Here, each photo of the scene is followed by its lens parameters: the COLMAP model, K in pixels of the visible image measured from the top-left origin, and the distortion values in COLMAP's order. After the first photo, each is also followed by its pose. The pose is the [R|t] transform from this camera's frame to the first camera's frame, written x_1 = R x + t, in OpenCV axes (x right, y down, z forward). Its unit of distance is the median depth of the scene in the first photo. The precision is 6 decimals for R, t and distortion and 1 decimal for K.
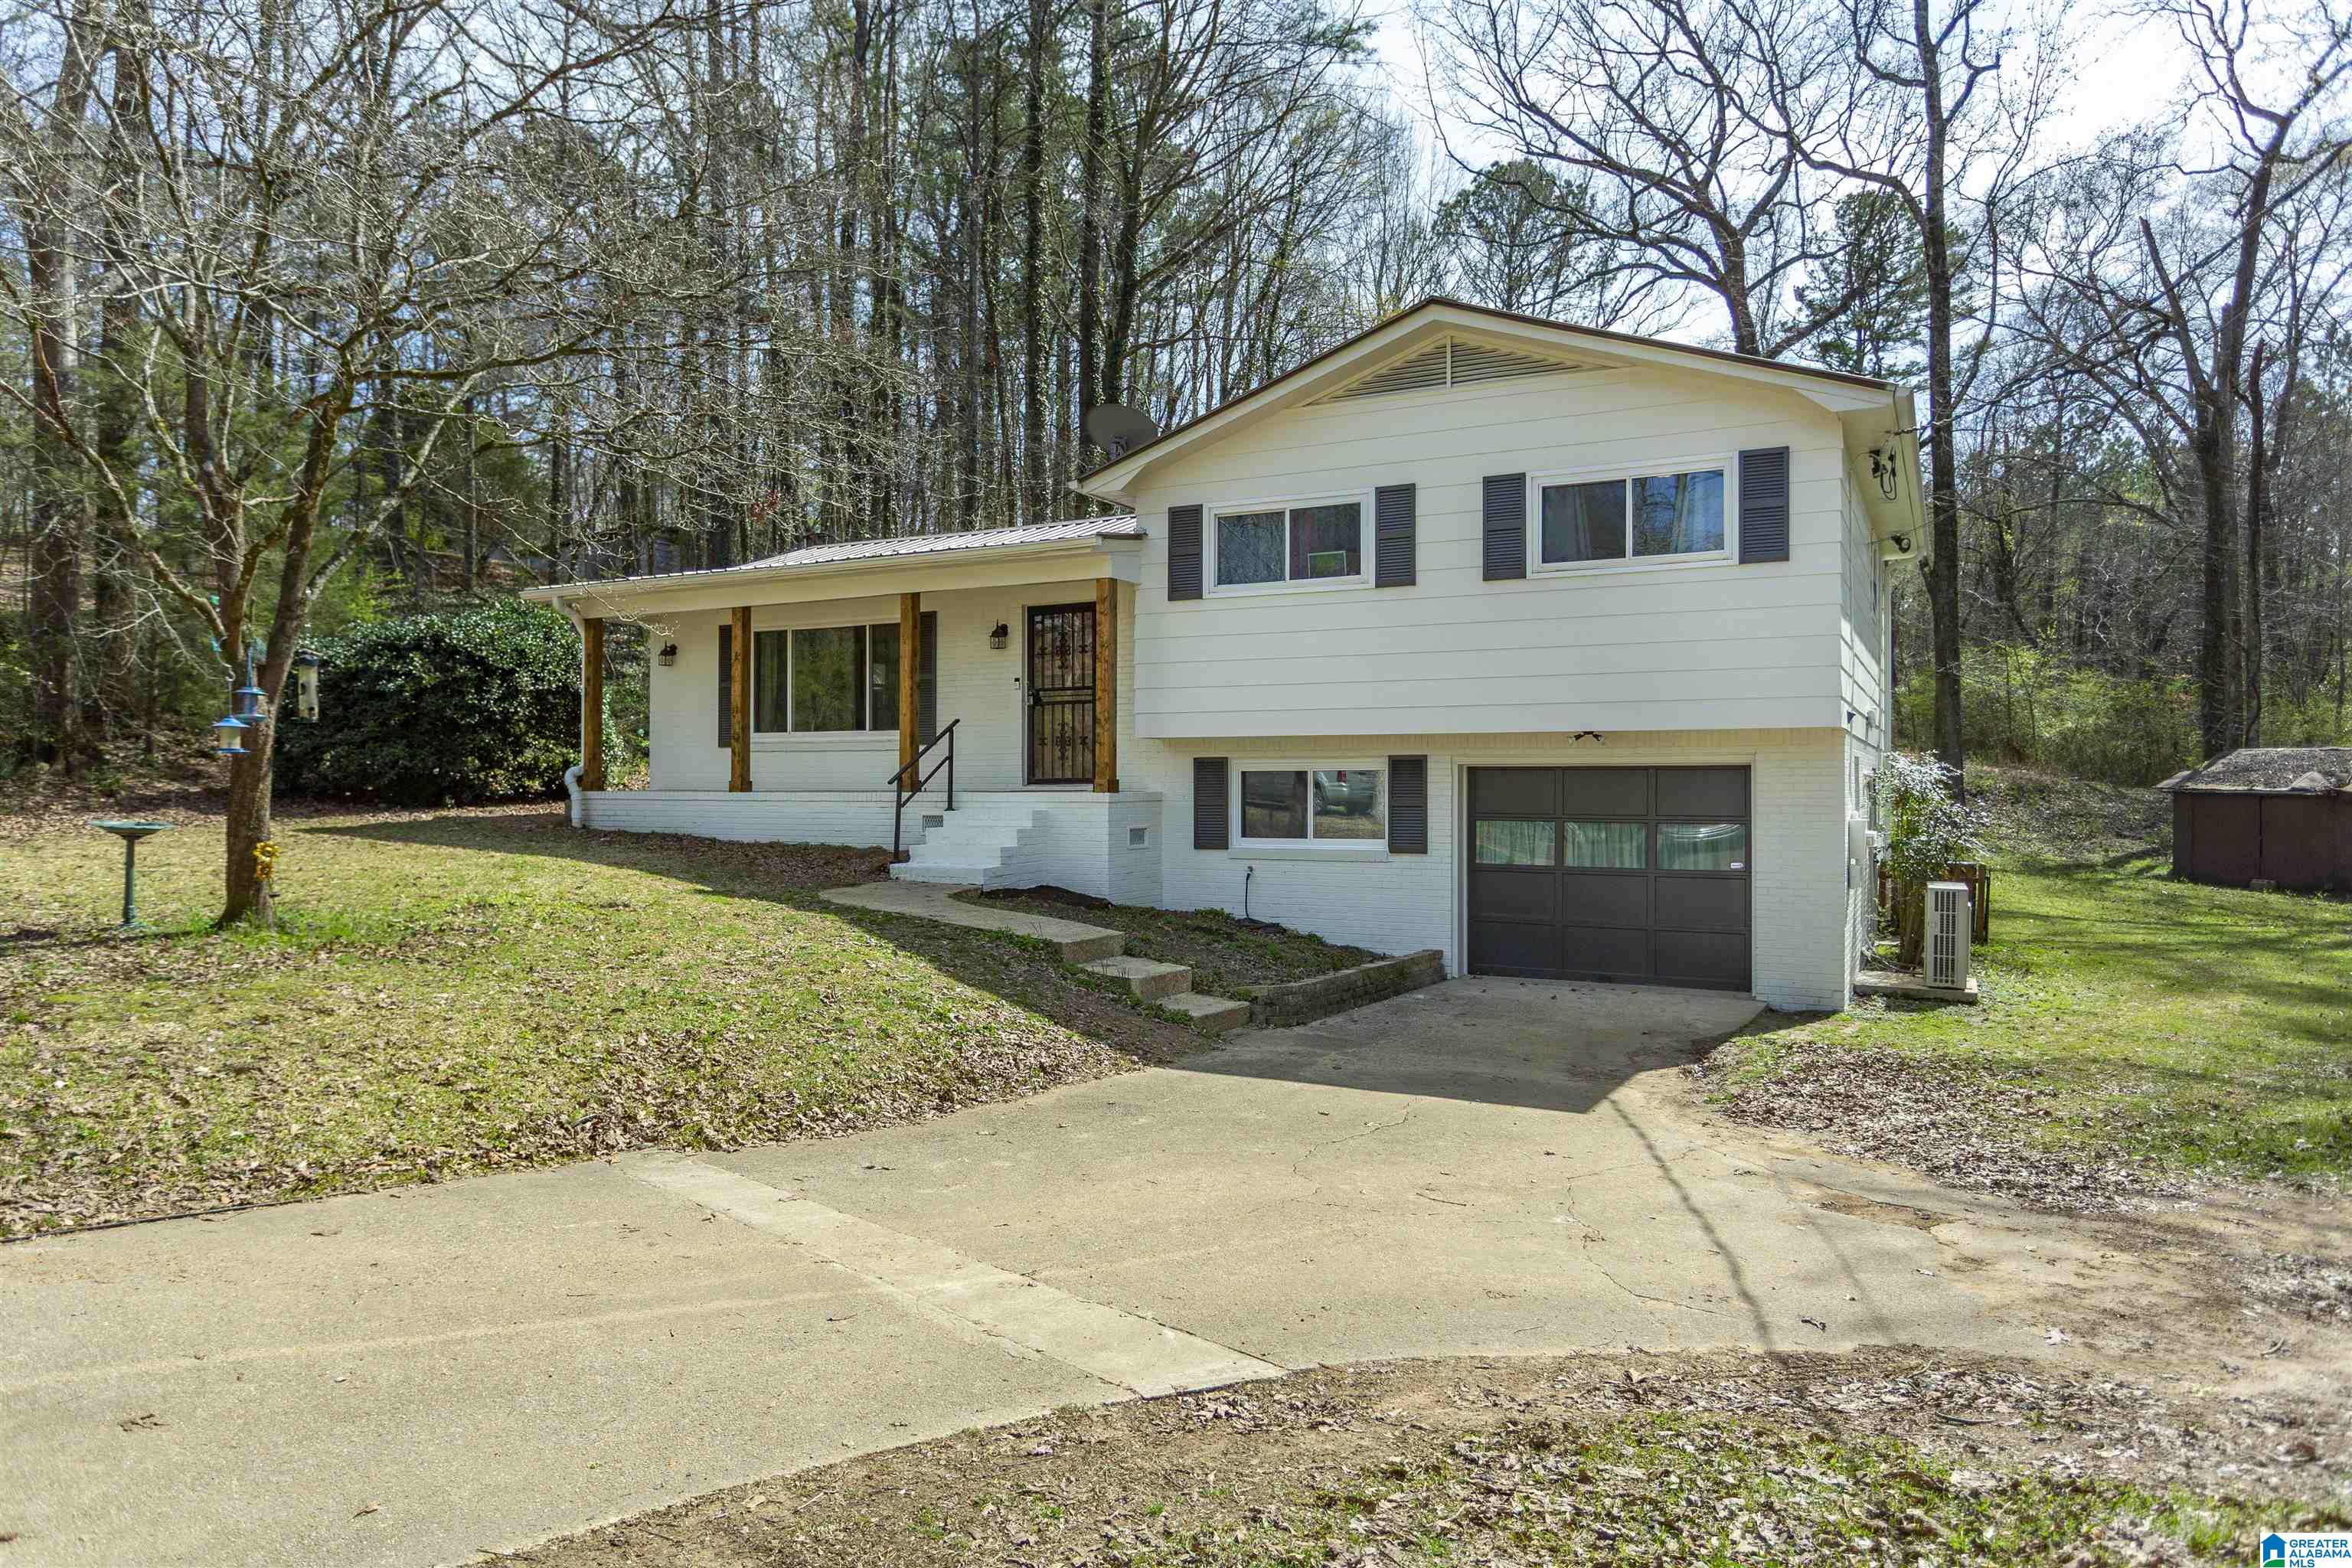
lens RADIAL K [[1505.5, 0, 1179.6], [0, 1505.5, 803.6], [0, 0, 1]] dist [-0.006584, -0.004765]
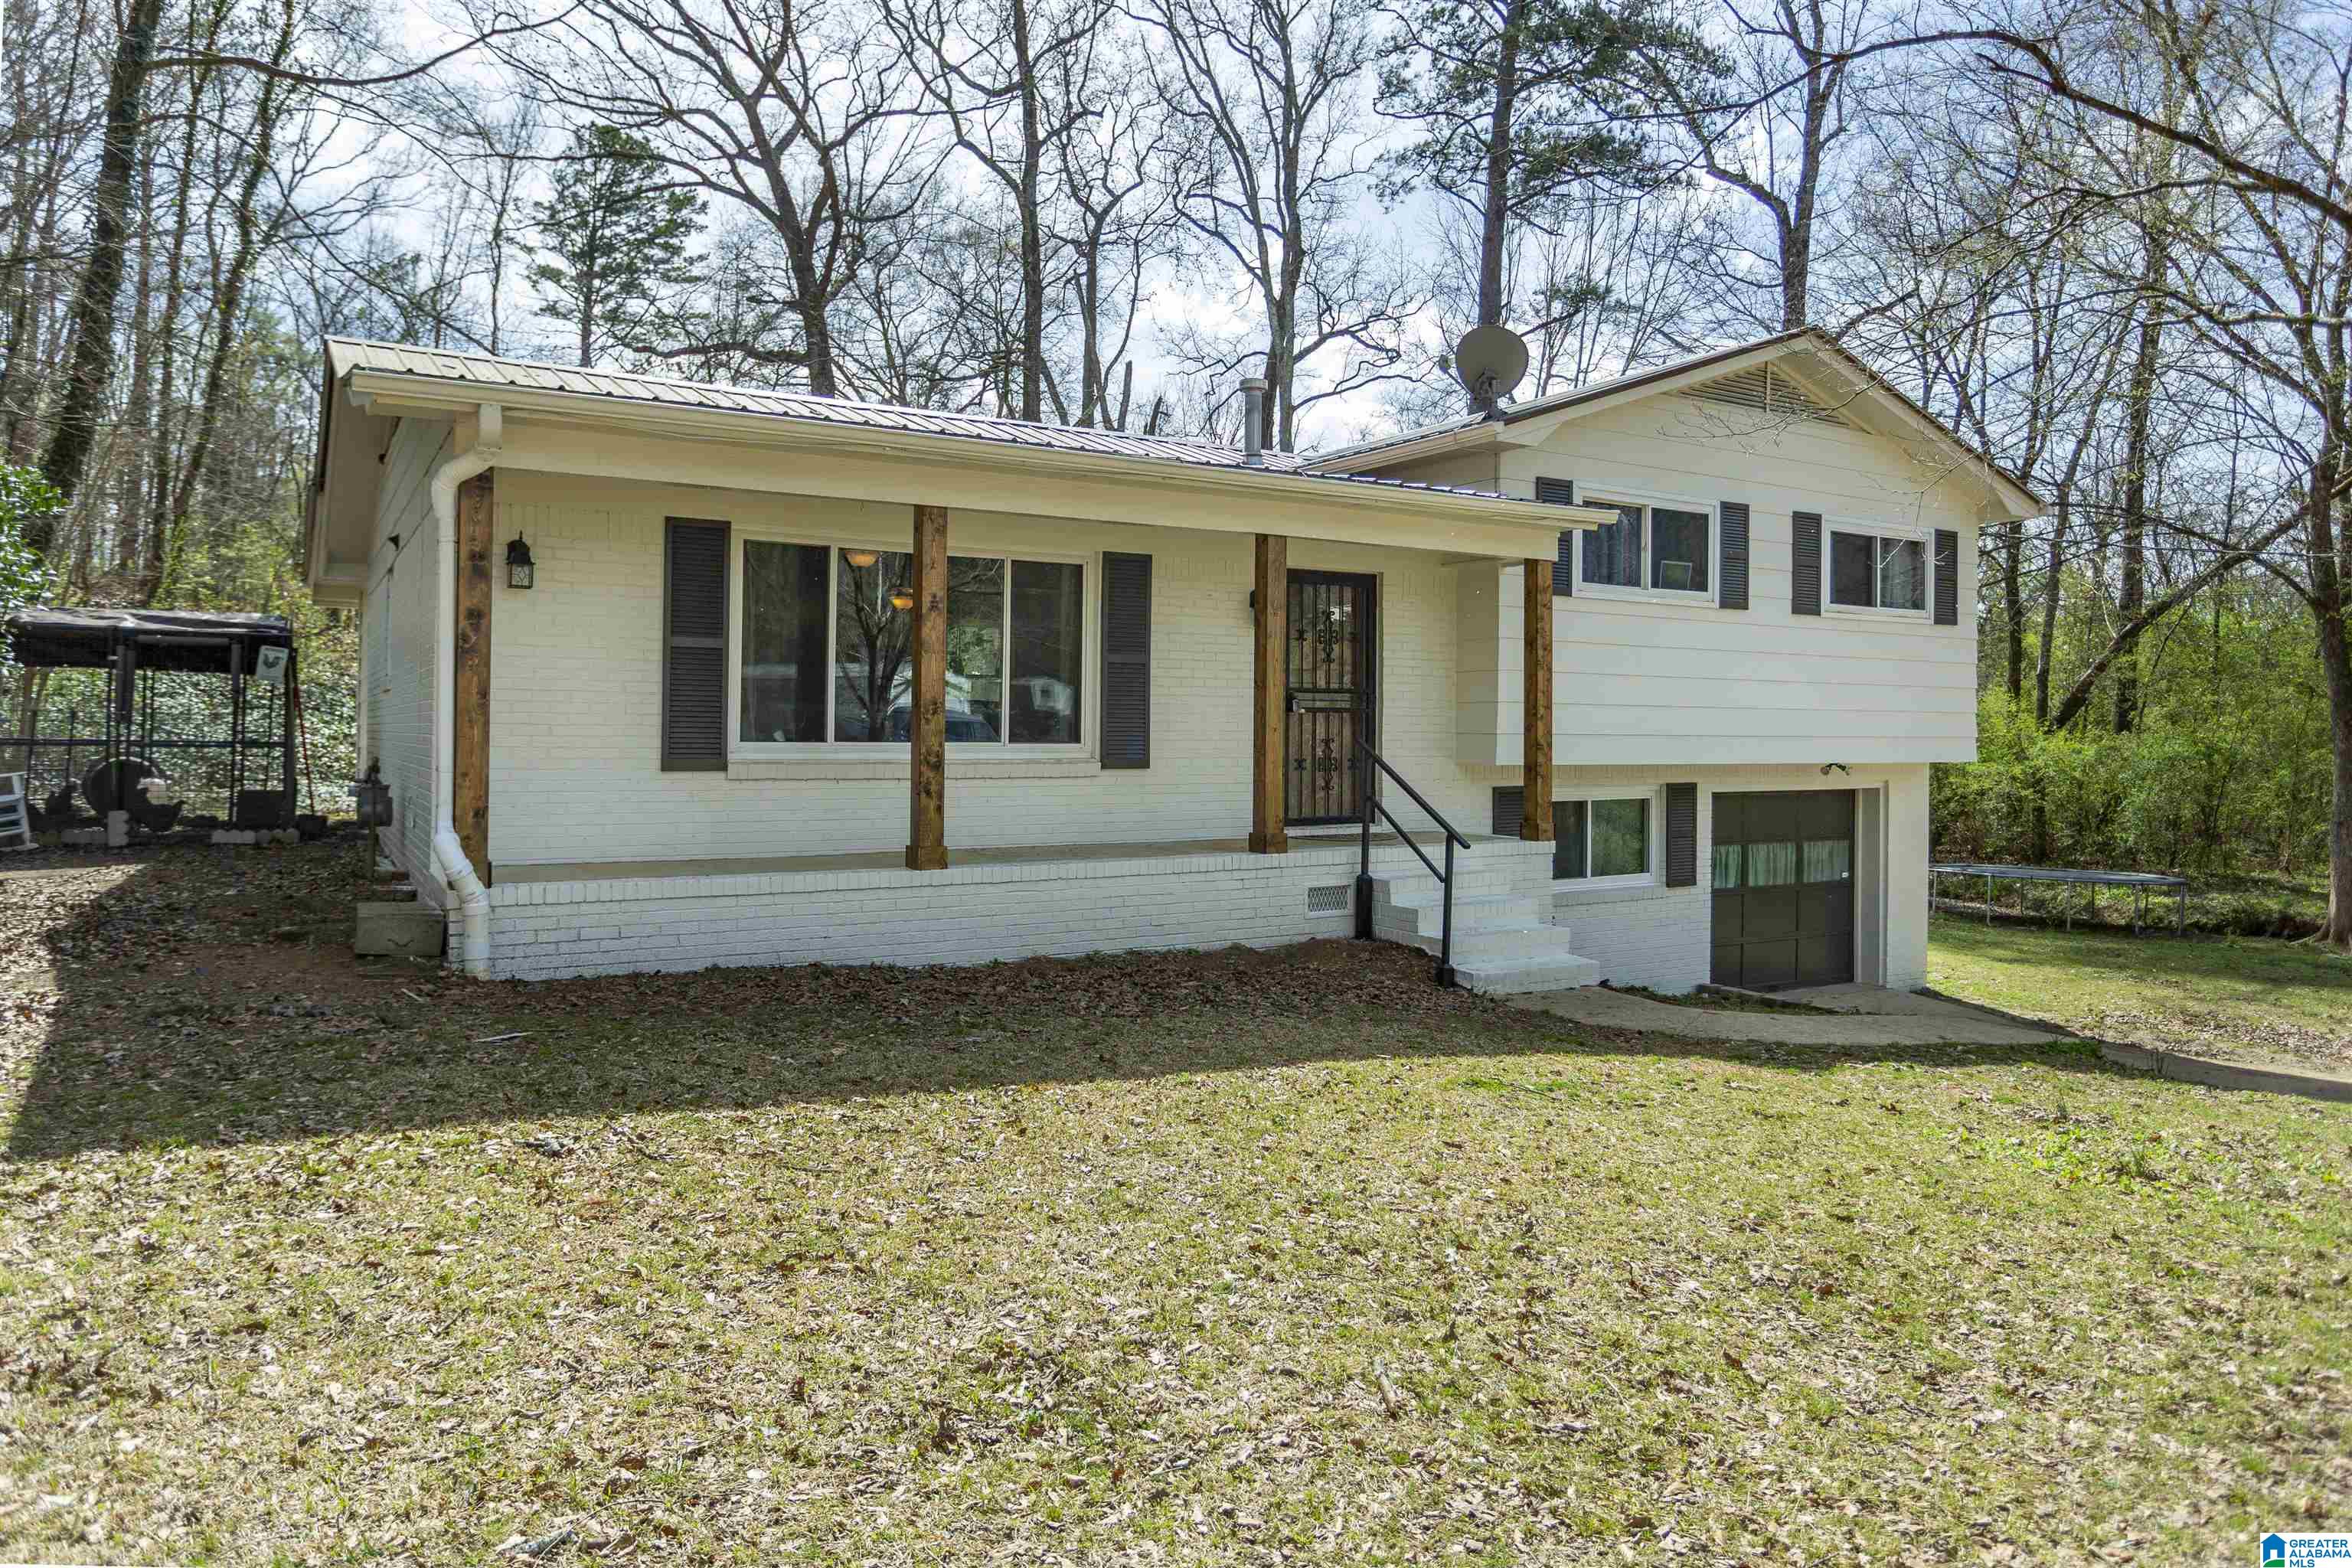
lens RADIAL K [[1505.5, 0, 1127.2], [0, 1505.5, 744.8], [0, 0, 1]] dist [-0.006584, -0.004765]
pose [[0.514580, -0.007930, 0.857406, -0.834185], [-0.001020, 0.999951, 0.009861, -0.065215], [-0.857442, -0.005949, 0.514547, 0.809521]]
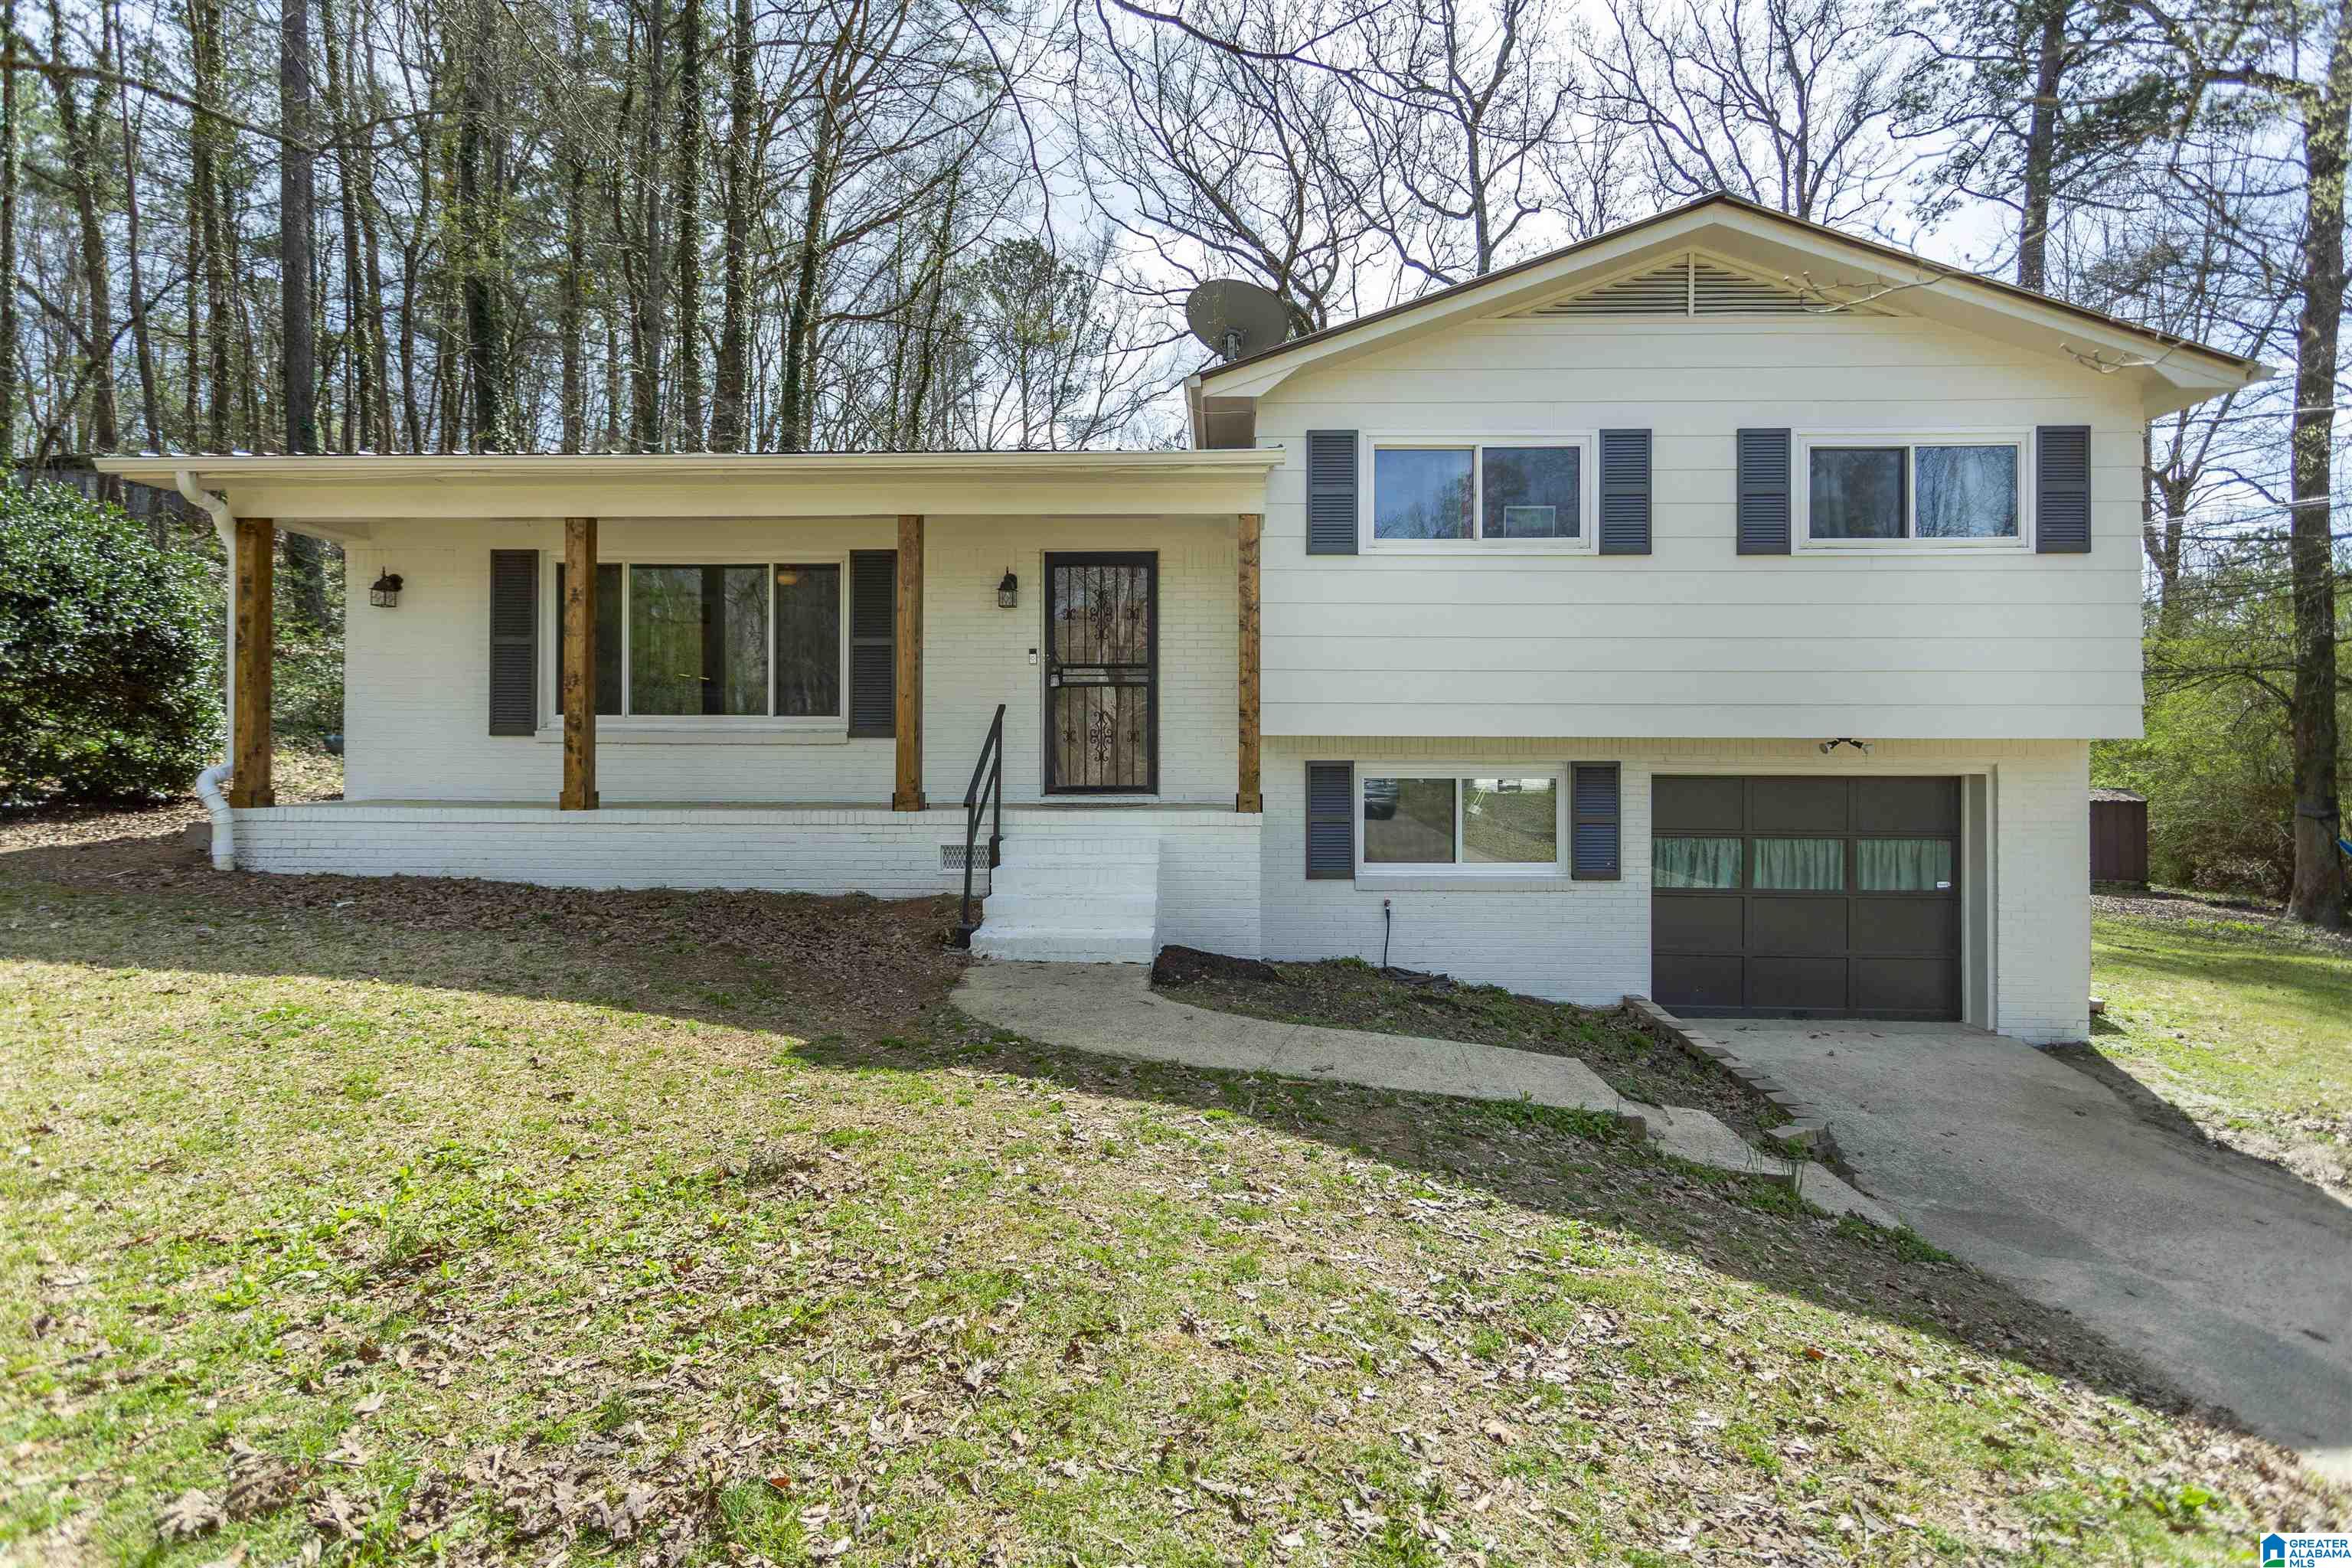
lens RADIAL K [[1121.4, 0, 1180.2], [0, 1121.4, 777.4], [0, 0, 1]] dist [0.003951, 0.000529]
pose [[0.893502, -0.005901, 0.449020, -0.329621], [0.002239, 0.999960, 0.008687, -0.029317], [-0.449053, -0.006756, 0.893479, 0.547258]]
